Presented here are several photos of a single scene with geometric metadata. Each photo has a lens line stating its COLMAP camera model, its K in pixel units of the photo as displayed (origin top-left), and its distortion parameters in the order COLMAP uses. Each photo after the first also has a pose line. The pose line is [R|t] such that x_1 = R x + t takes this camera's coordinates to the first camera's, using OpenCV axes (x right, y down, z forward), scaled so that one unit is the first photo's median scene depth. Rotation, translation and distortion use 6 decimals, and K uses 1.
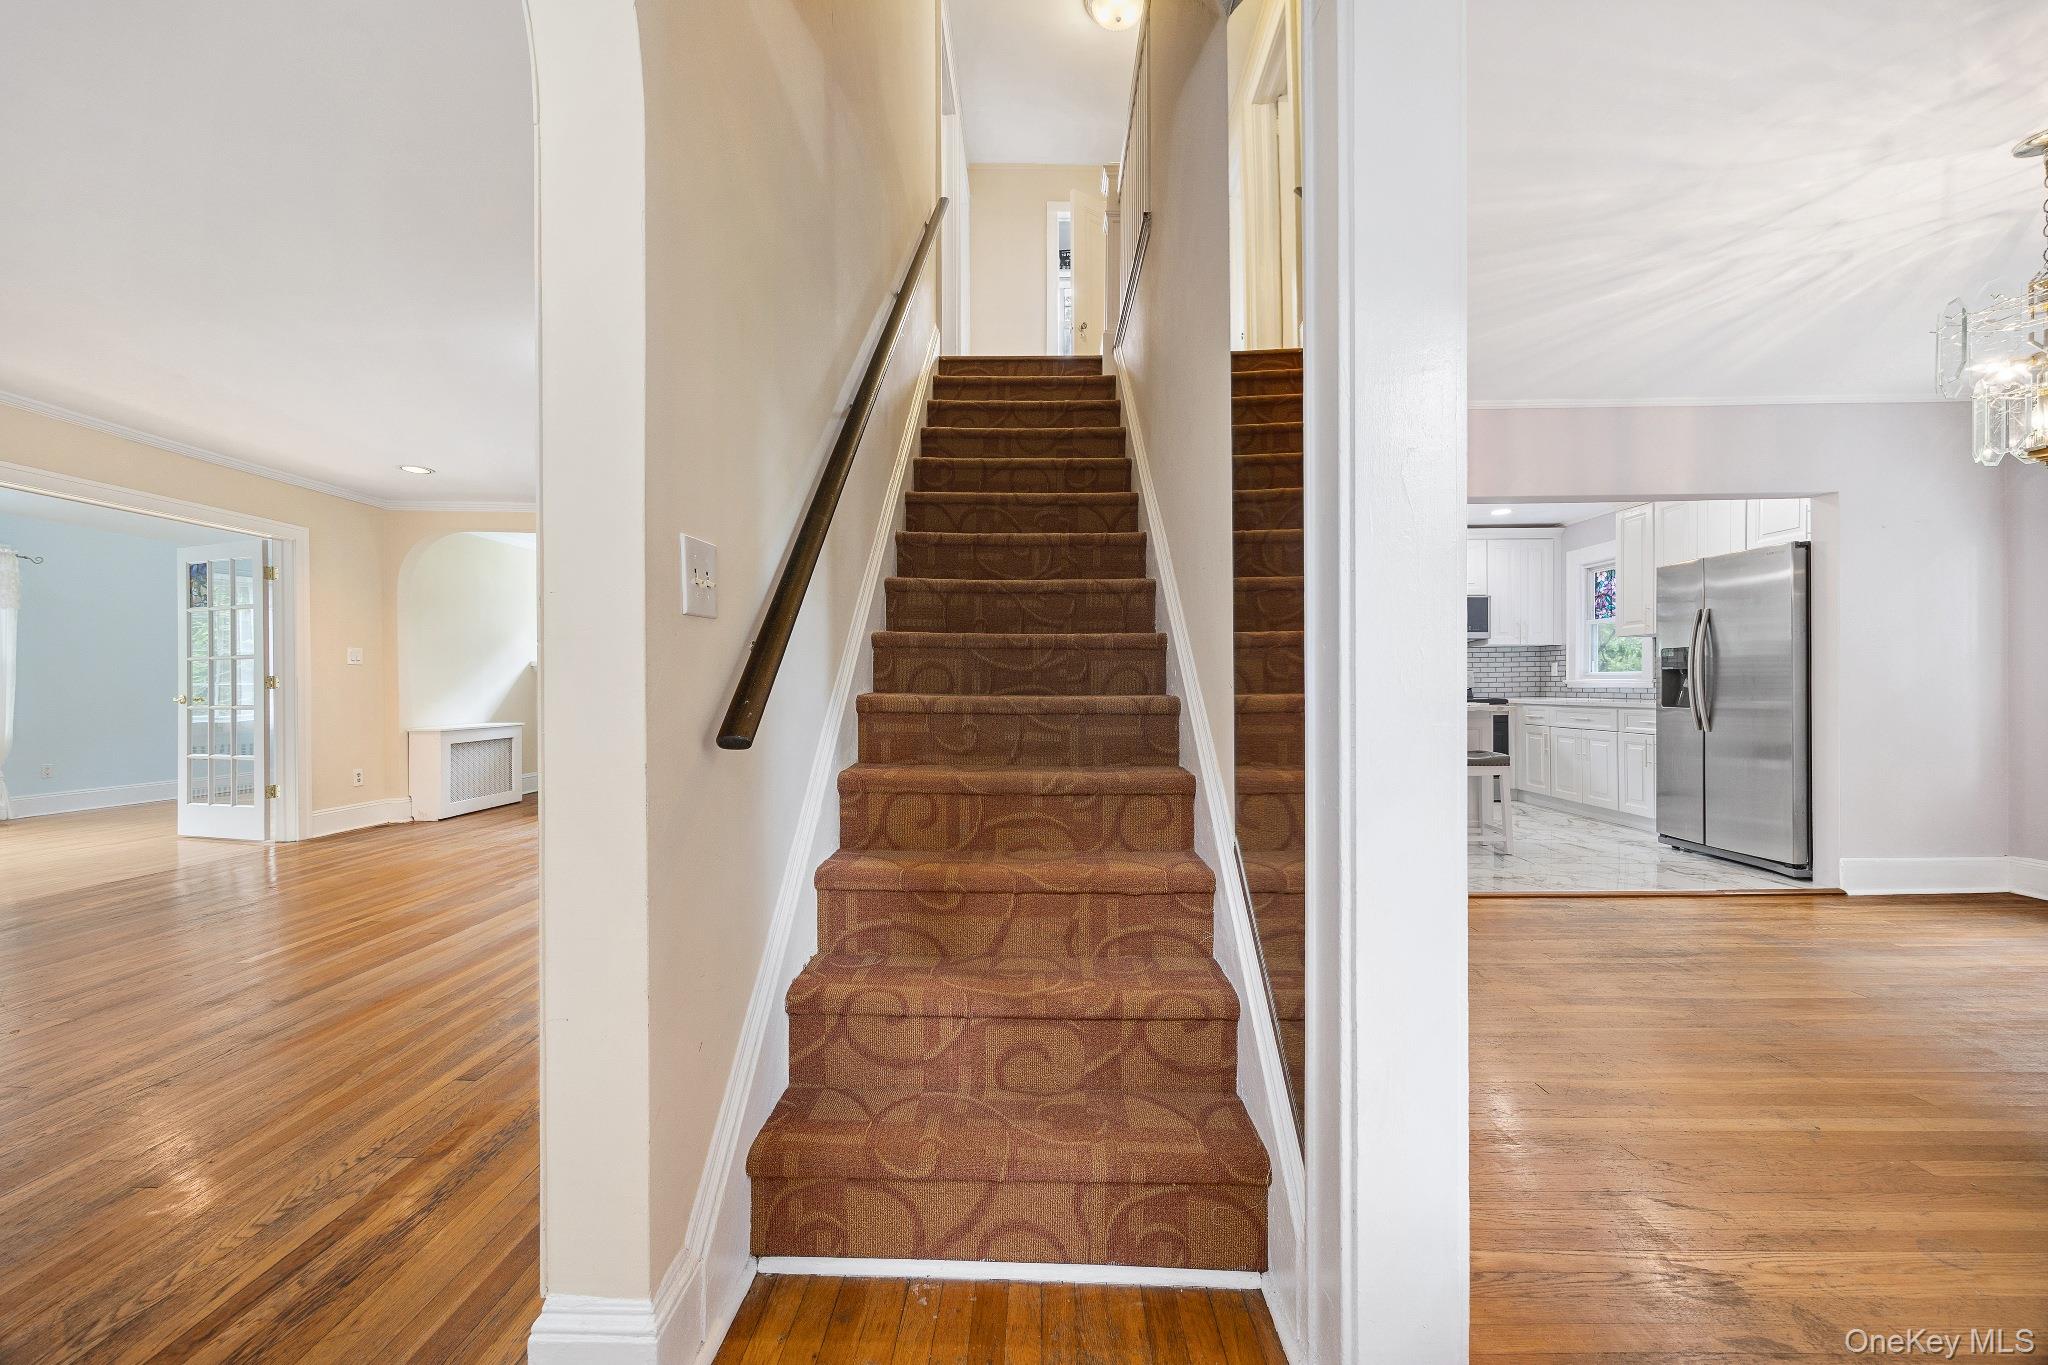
lens RADIAL K [[800.4, 0, 999.7], [0, 800.4, 693.3], [0, 0, 1]] dist [-0.003022, -0.000430]
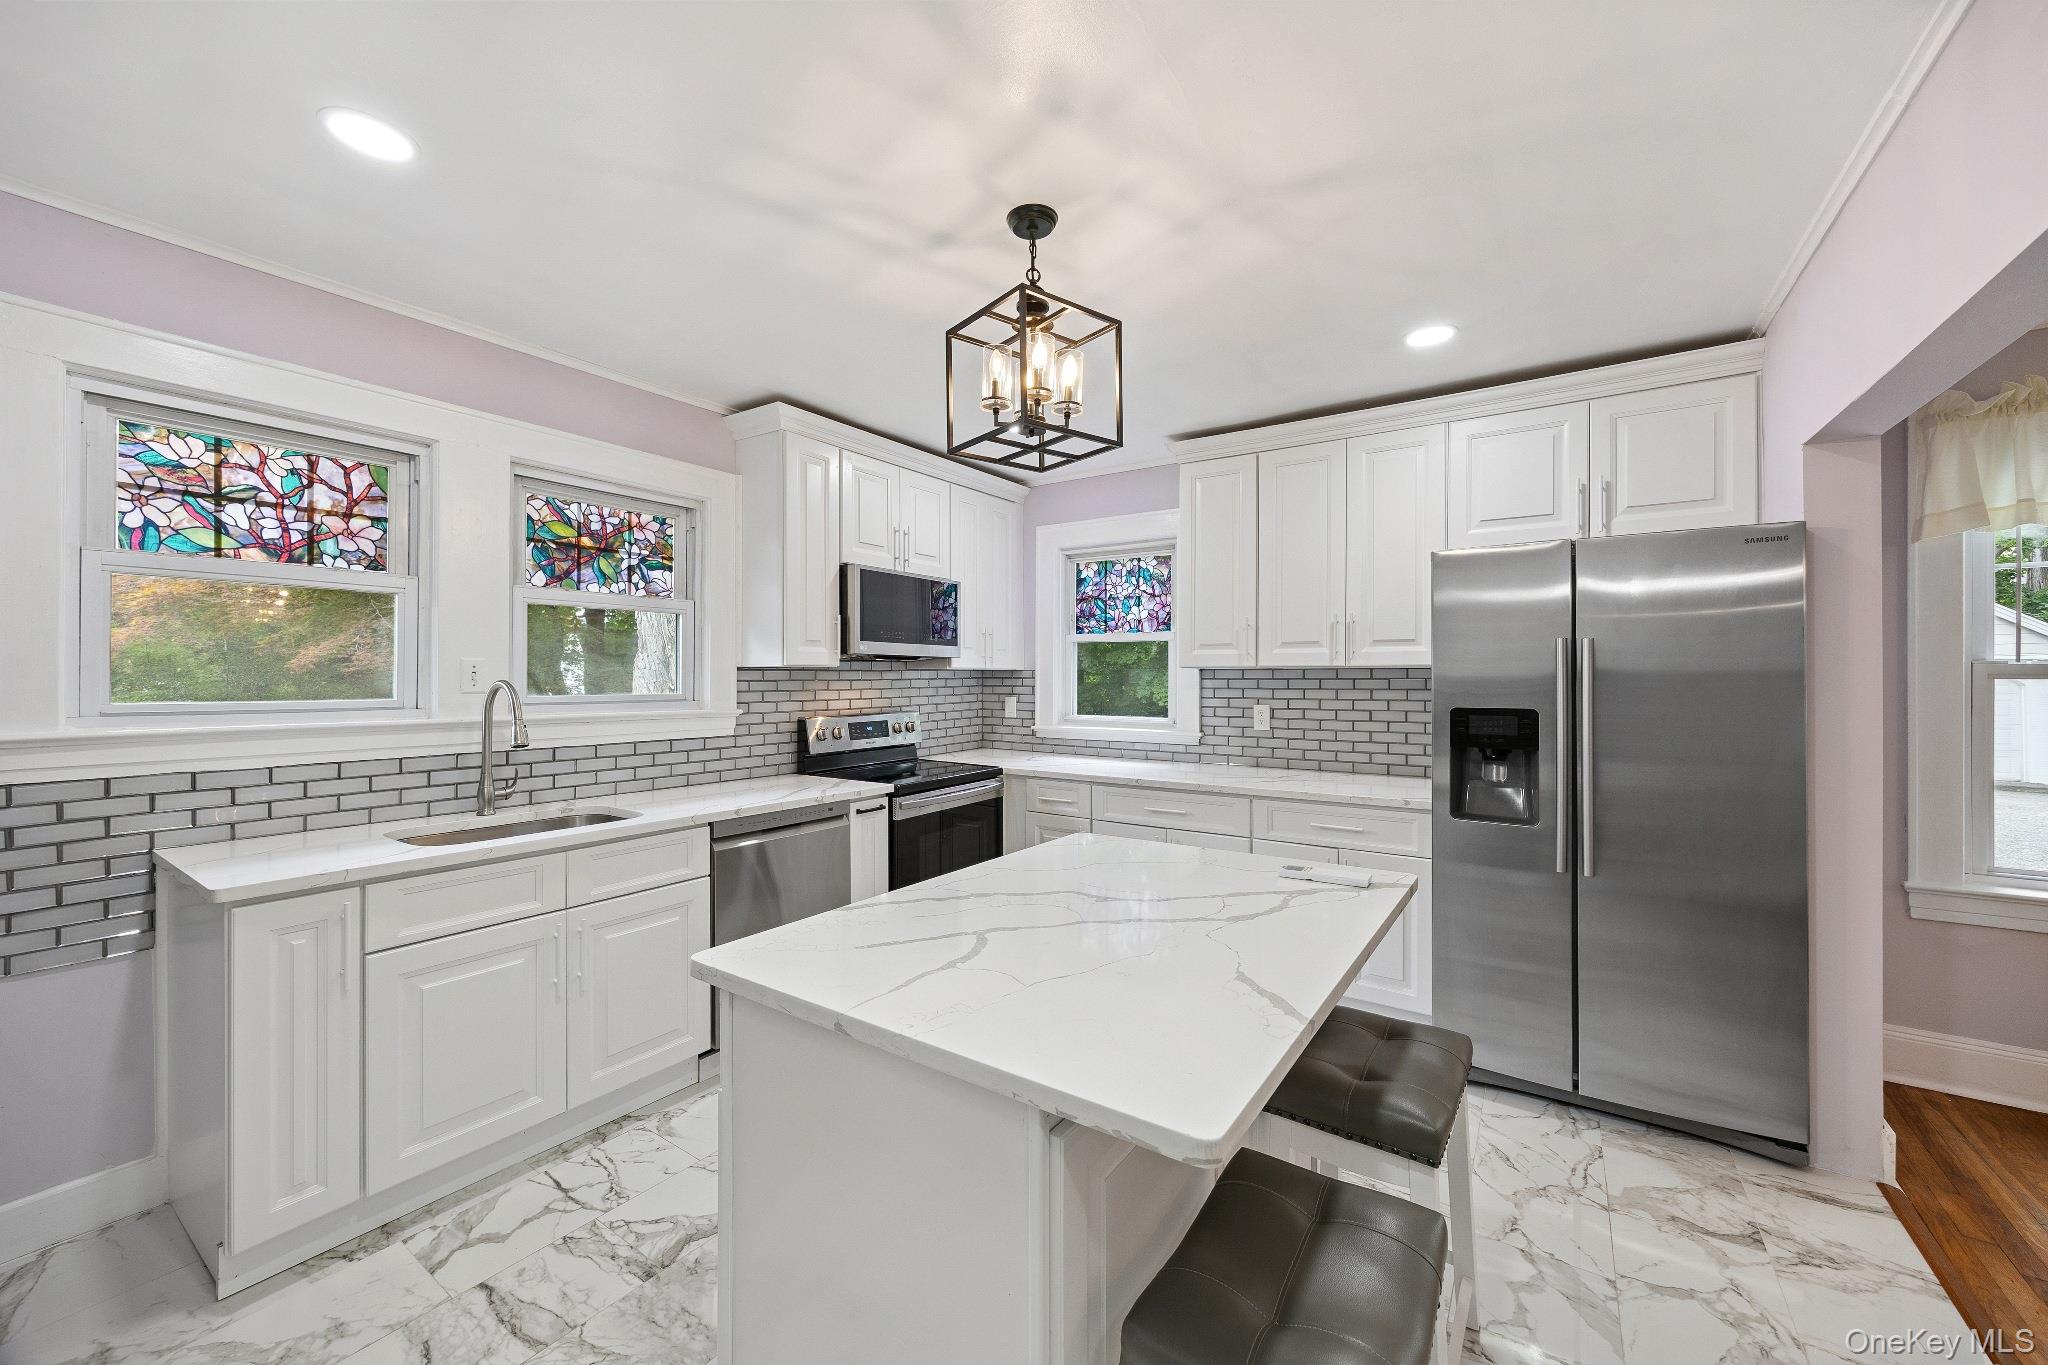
lens RADIAL K [[772.7, 0, 1016.2], [0, 772.7, 677.6], [0, 0, 1]] dist [-0.000172, 0.000006]
pose [[0.535550, 0.004250, 0.844493, 0.250511], [0.003898, 0.999964, -0.007504, -0.071967], [-0.844494, 0.007311, 0.535514, 0.969240]]
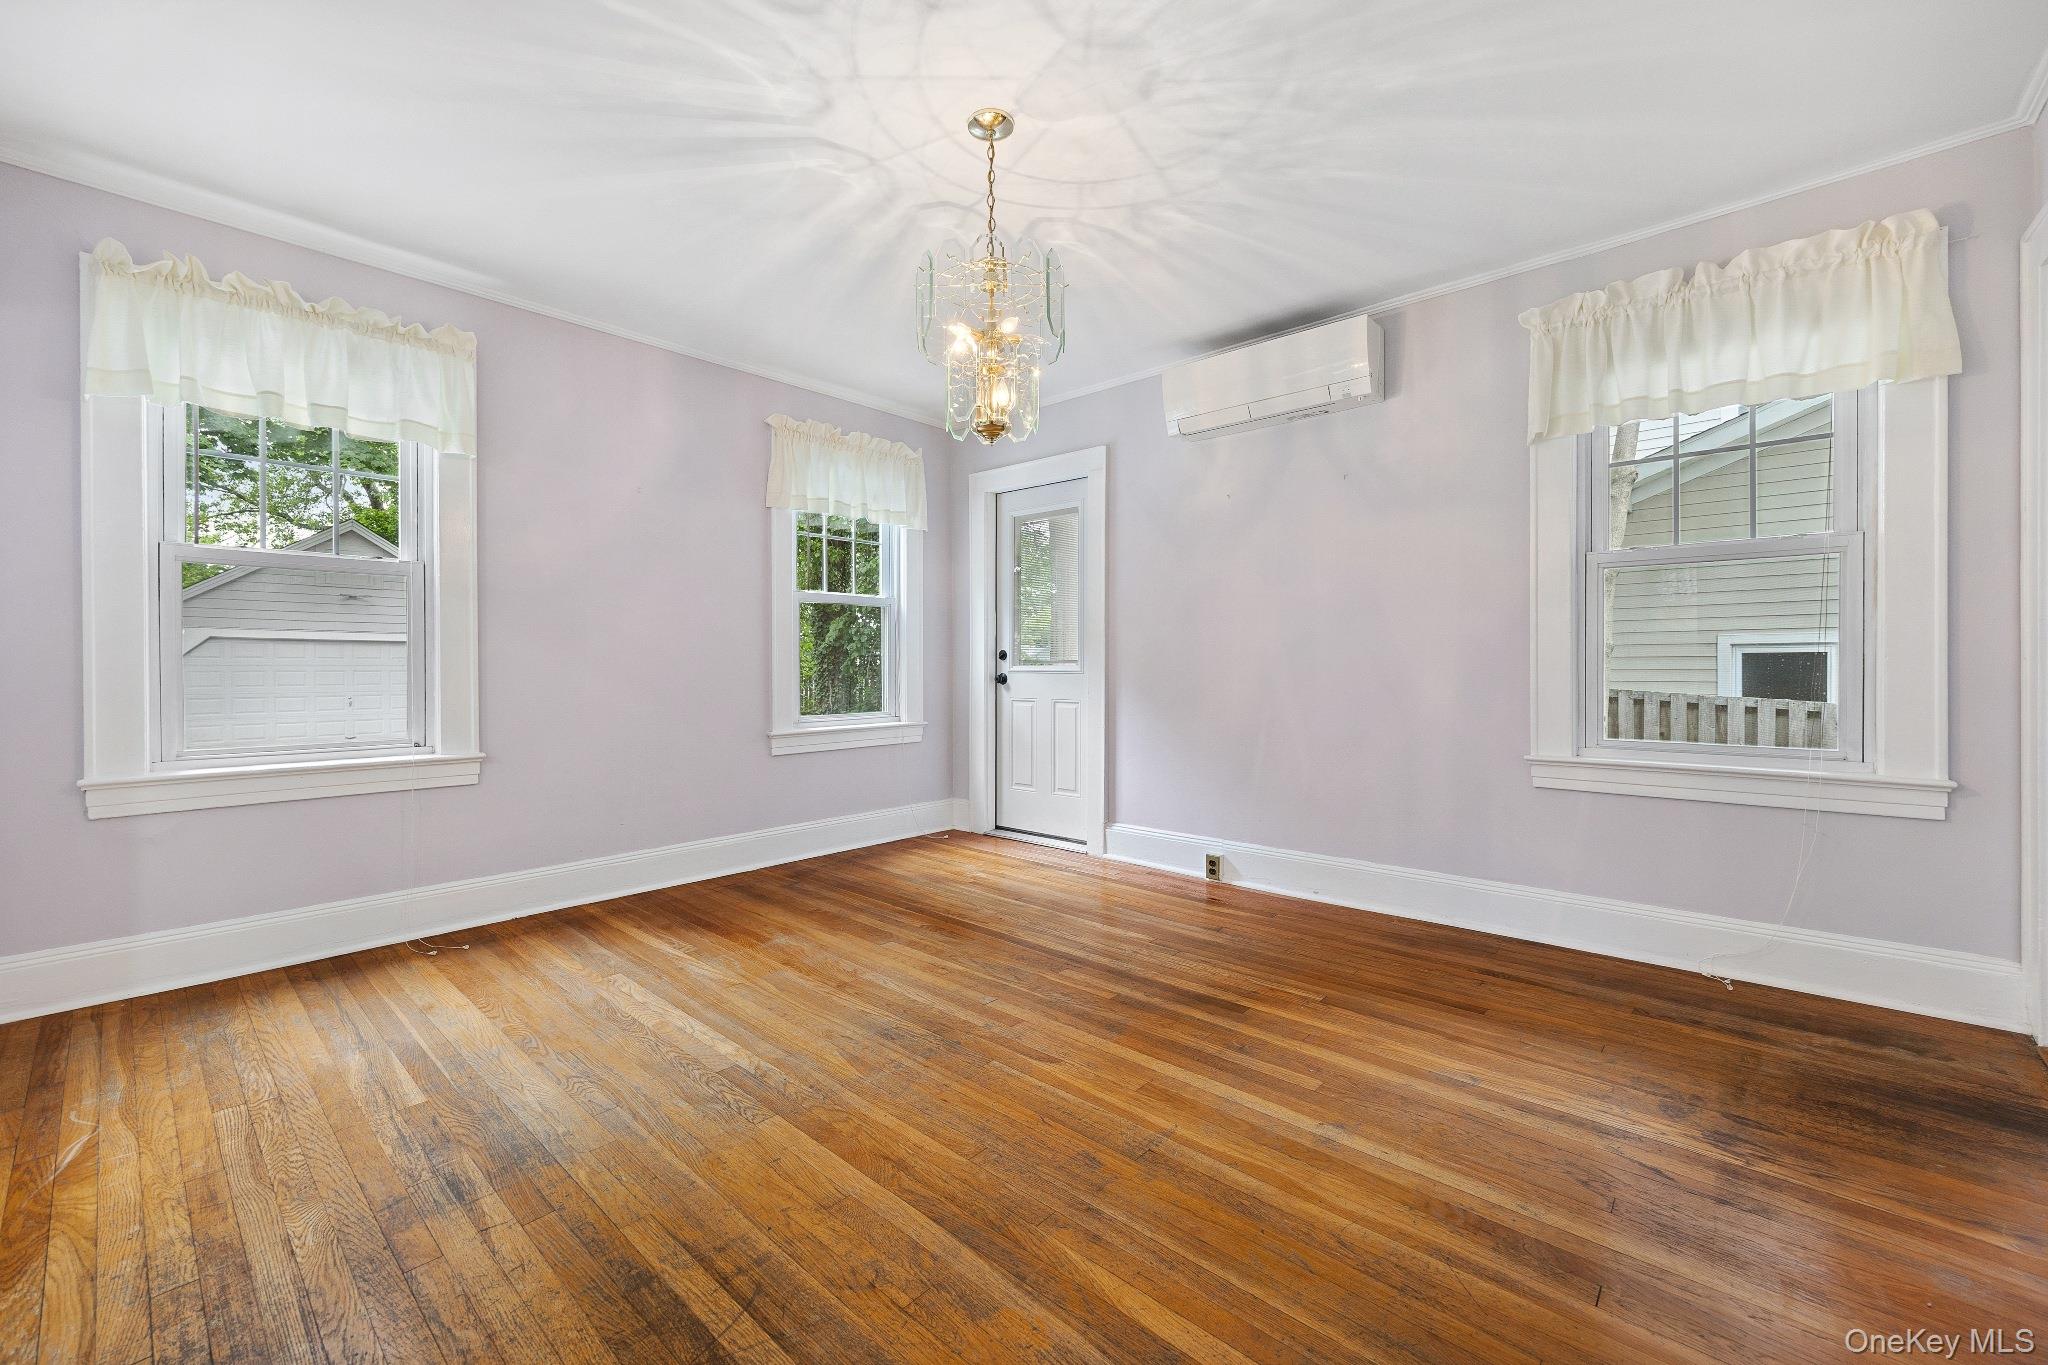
lens RADIAL K [[818.2, 0, 1027.2], [0, 818.2, 689.7], [0, 0, 1]] dist [-0.001444, -0.000010]
pose [[-0.767695, -0.007457, 0.640772, 0.267165], [0.014025, 0.999497, 0.028436, 0.004184], [-0.640662, 0.030817, -0.767204, 0.751957]]
